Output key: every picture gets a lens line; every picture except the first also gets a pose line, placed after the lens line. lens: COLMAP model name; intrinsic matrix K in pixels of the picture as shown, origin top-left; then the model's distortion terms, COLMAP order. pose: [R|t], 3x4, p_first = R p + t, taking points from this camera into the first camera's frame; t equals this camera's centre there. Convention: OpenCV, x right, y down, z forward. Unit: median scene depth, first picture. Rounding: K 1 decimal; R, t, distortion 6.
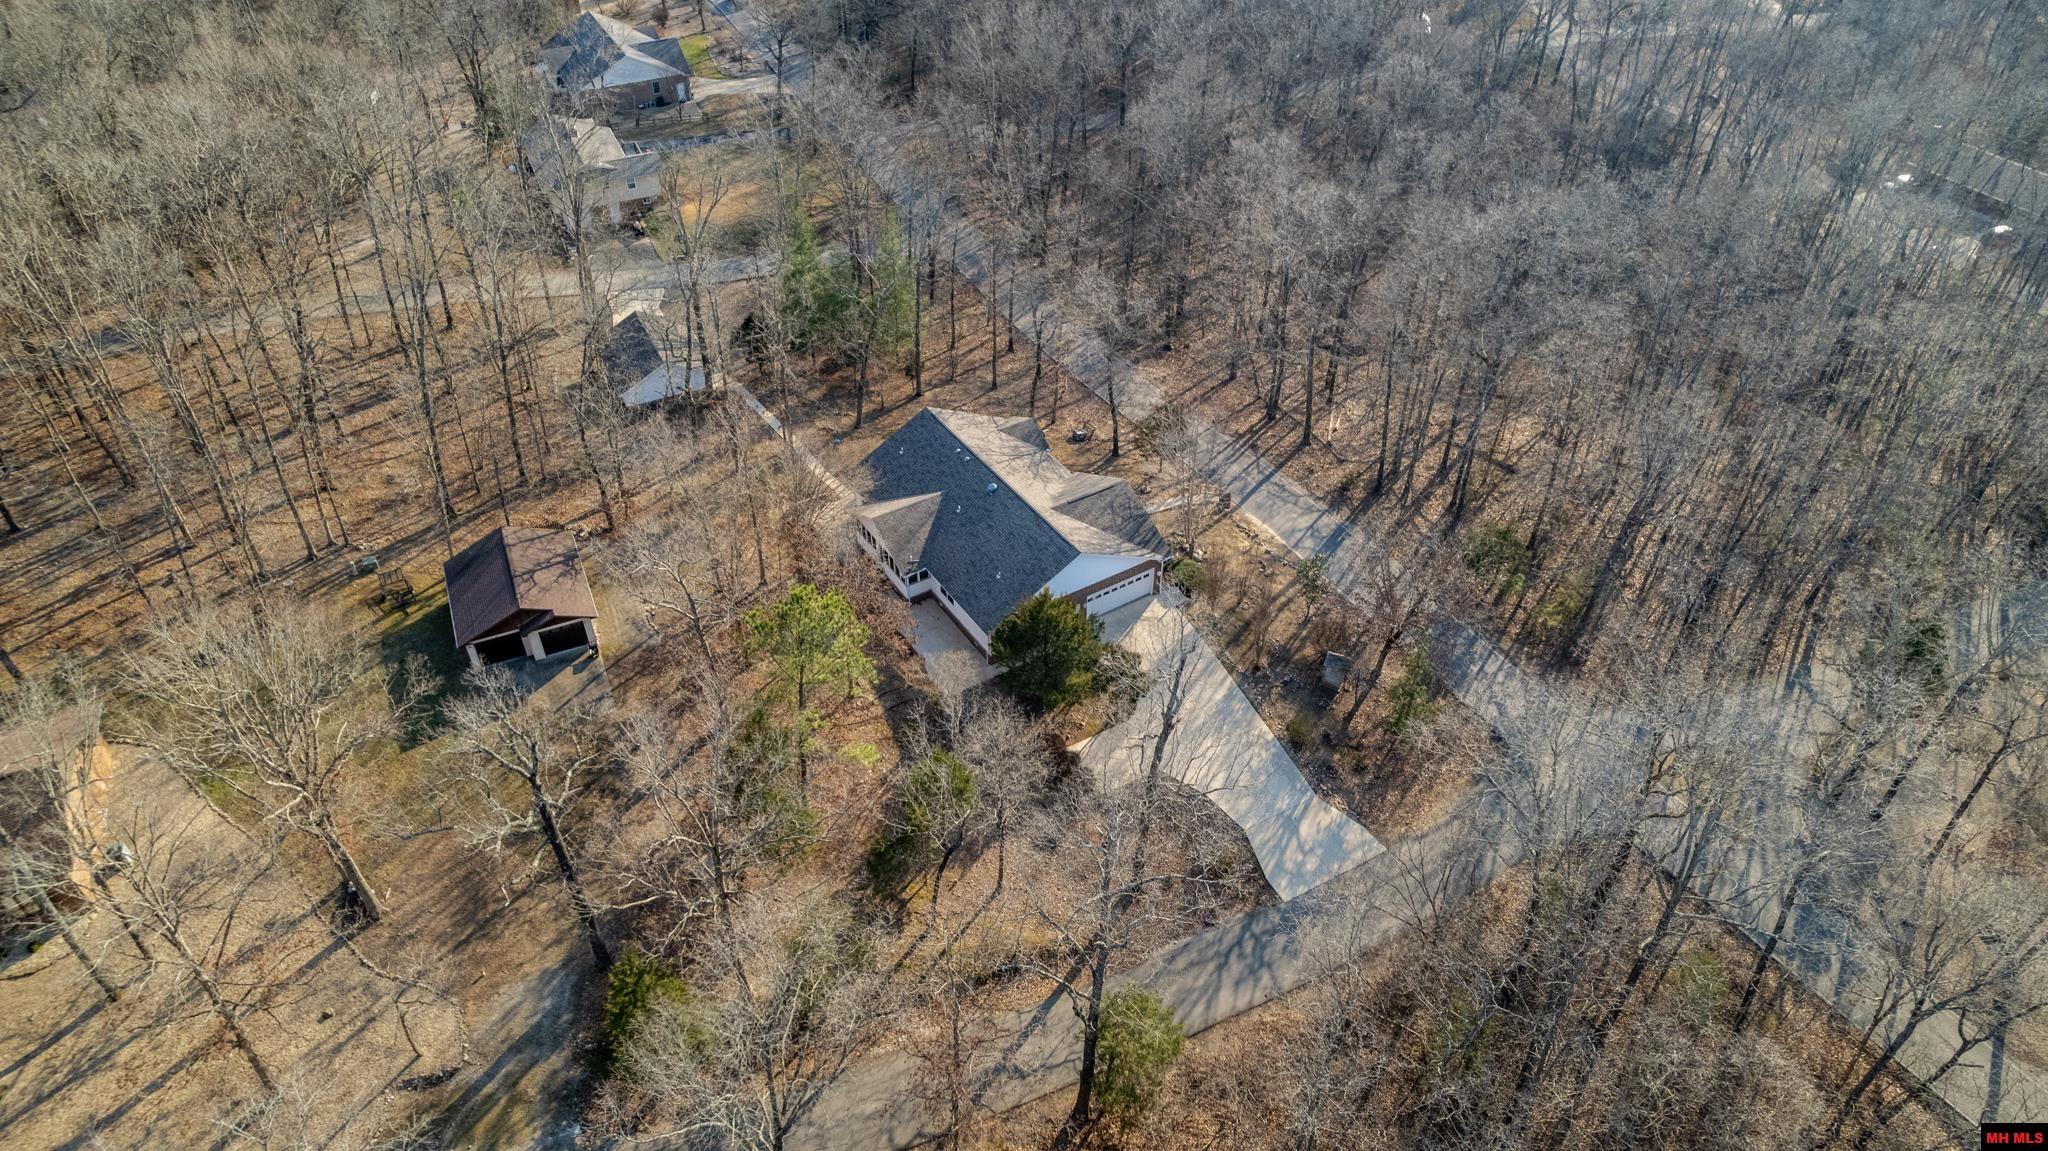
lens RADIAL K [[1312.3, 0, 1034.0], [0, 1312.3, 572.2], [0, 0, 1]] dist [-0.069365, 0.073906]
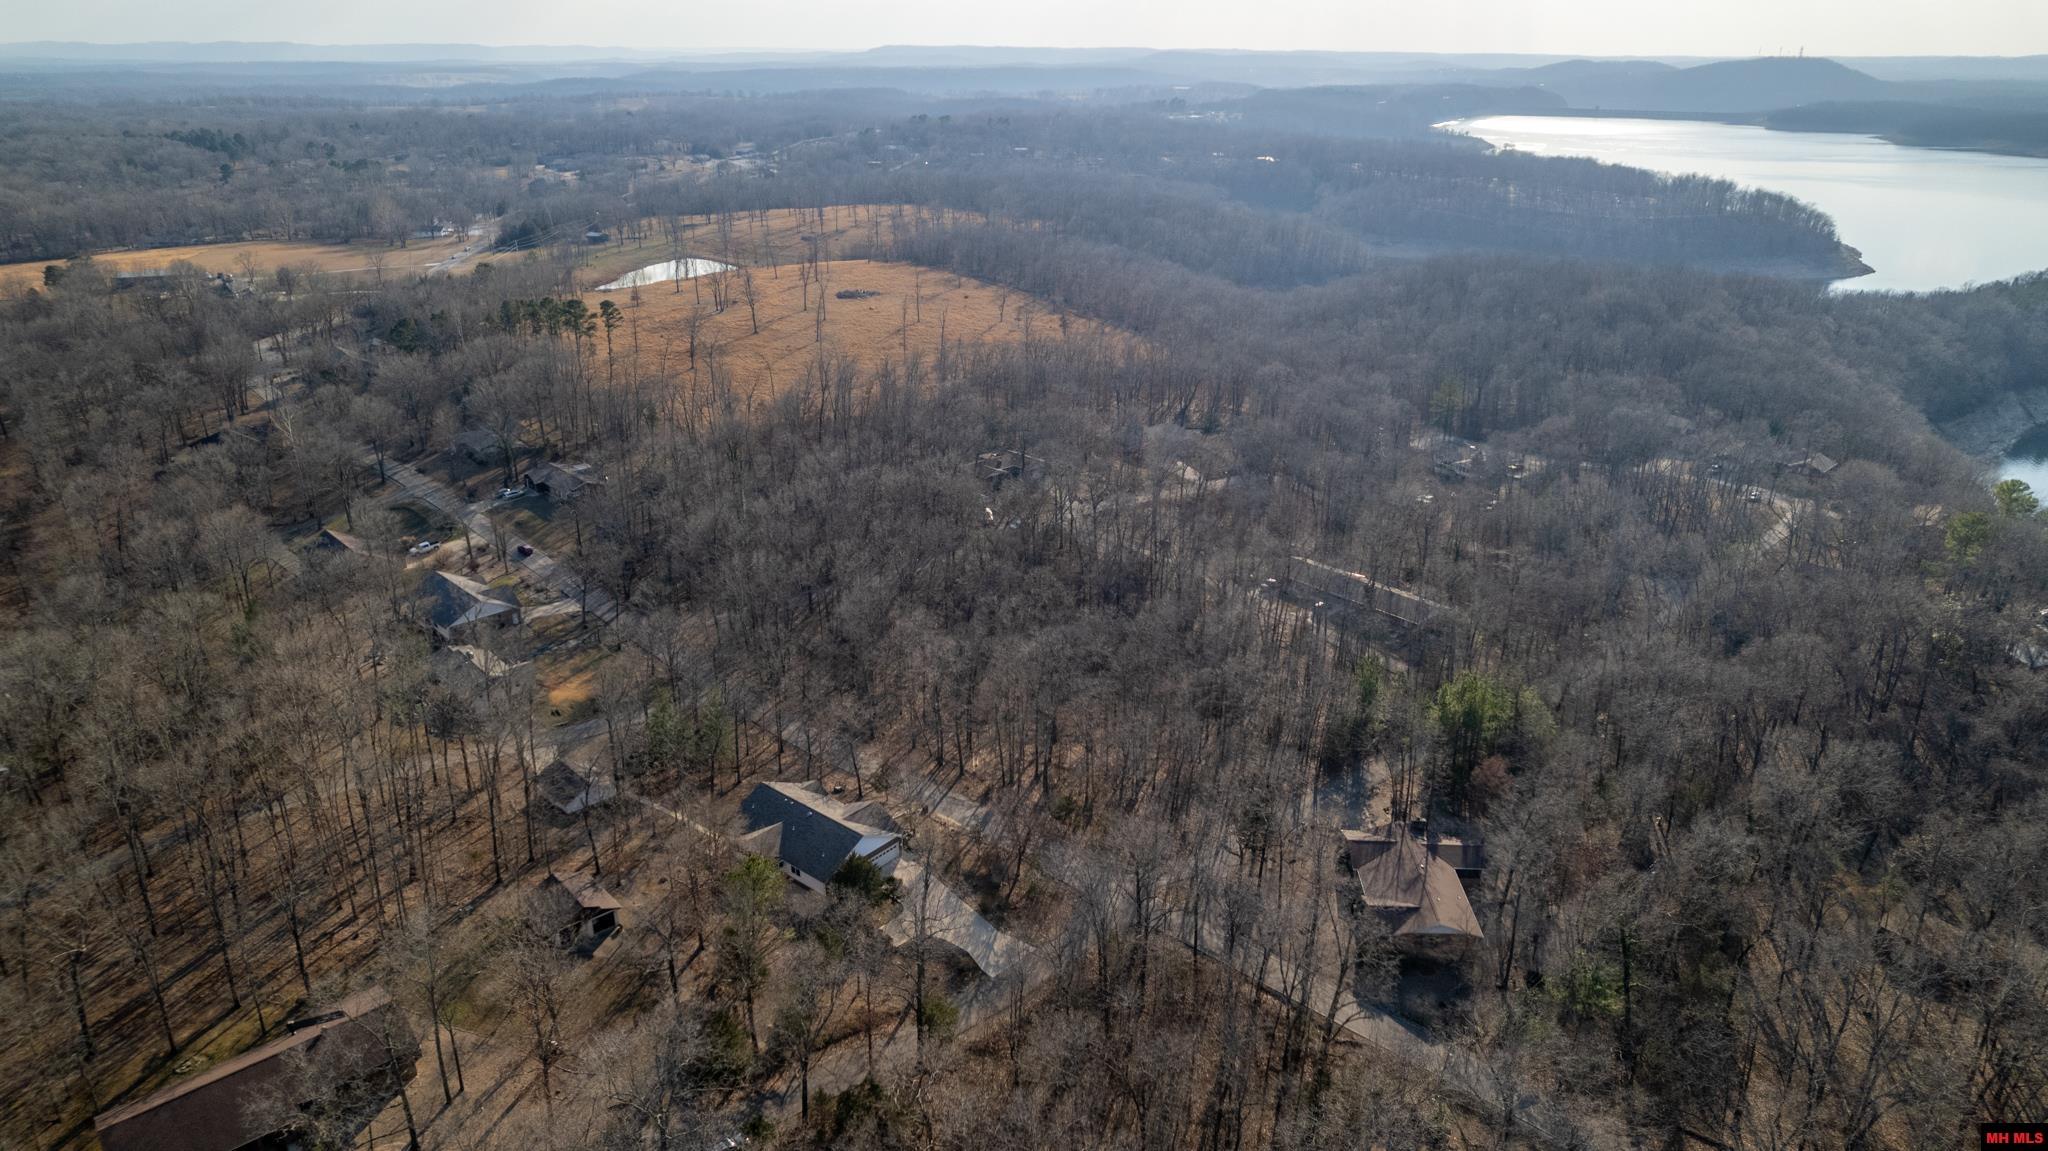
lens RADIAL K [[1312.3, 0, 1014.4], [0, 1312.3, 568.8], [0, 0, 1]] dist [-0.069365, 0.073906]
pose [[0.956171, -0.110851, 0.271014, -0.203656], [0.189311, 0.940137, -0.283377, 0.179545], [-0.223378, 0.322263, 0.919918, -0.865670]]
